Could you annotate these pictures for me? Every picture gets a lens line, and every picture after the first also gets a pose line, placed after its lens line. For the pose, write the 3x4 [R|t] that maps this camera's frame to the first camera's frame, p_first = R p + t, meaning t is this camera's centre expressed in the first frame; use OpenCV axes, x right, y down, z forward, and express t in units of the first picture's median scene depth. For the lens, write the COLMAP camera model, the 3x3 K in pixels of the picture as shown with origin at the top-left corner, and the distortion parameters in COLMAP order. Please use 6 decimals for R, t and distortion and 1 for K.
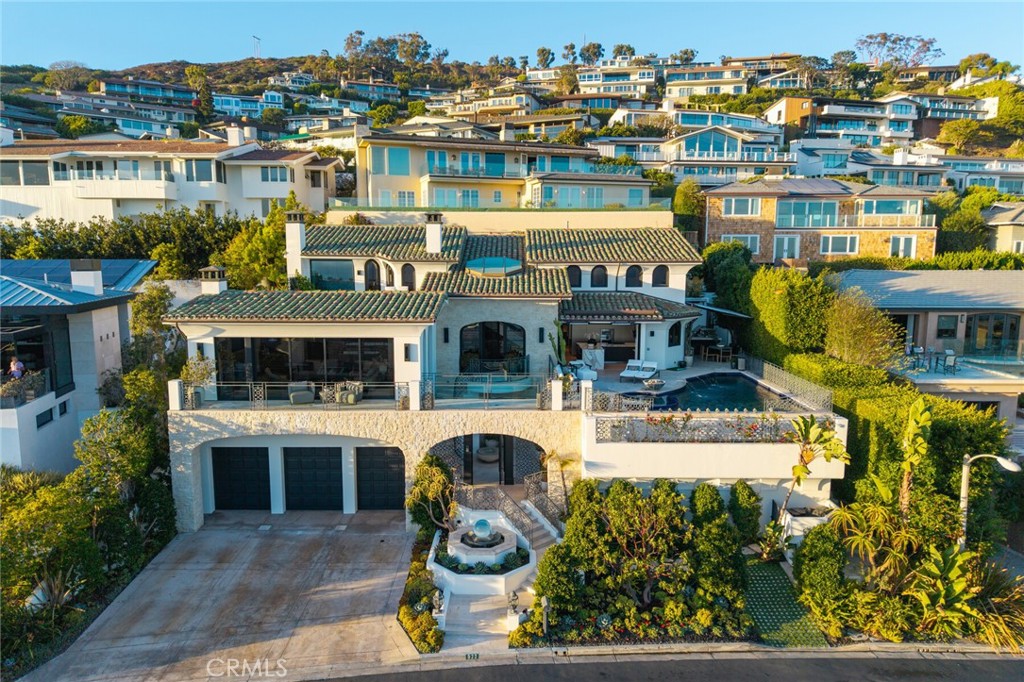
lens RADIAL K [[686.1, 0, 506.1], [0, 686.1, 334.8], [0, 0, 1]] dist [0.042291, -0.034913]
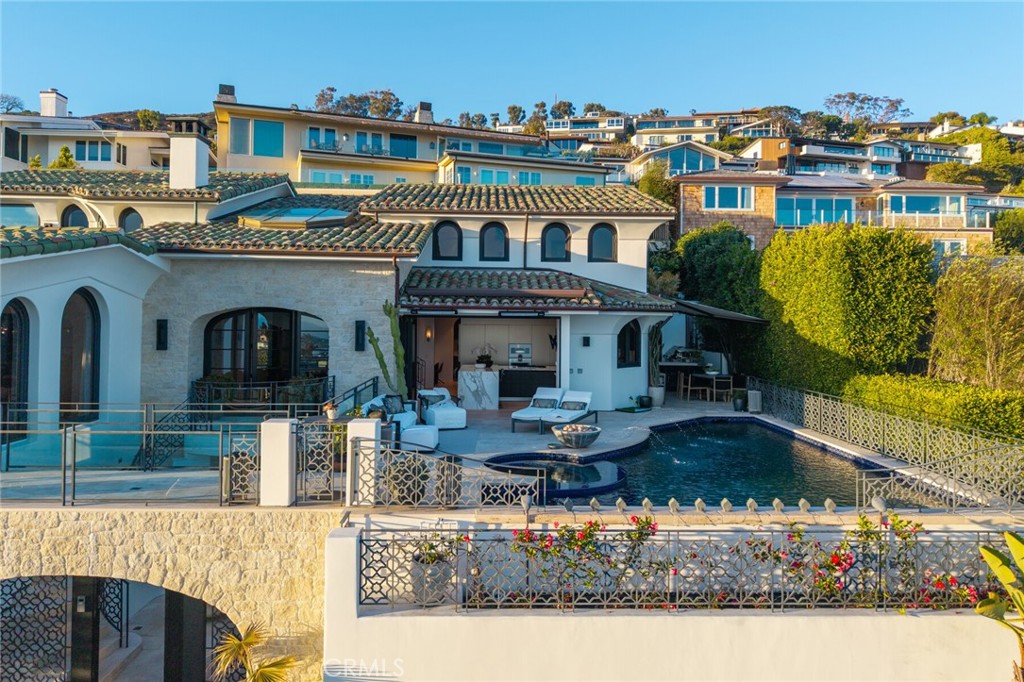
lens RADIAL K [[686.1, 0, 509.3], [0, 686.1, 301.9], [0, 0, 1]] dist [0.042291, -0.034913]
pose [[0.999375, 0.010309, 0.033813, 0.129839], [-0.005492, 0.990196, -0.139576, 0.040642], [-0.034920, 0.139303, 0.989634, 0.455768]]
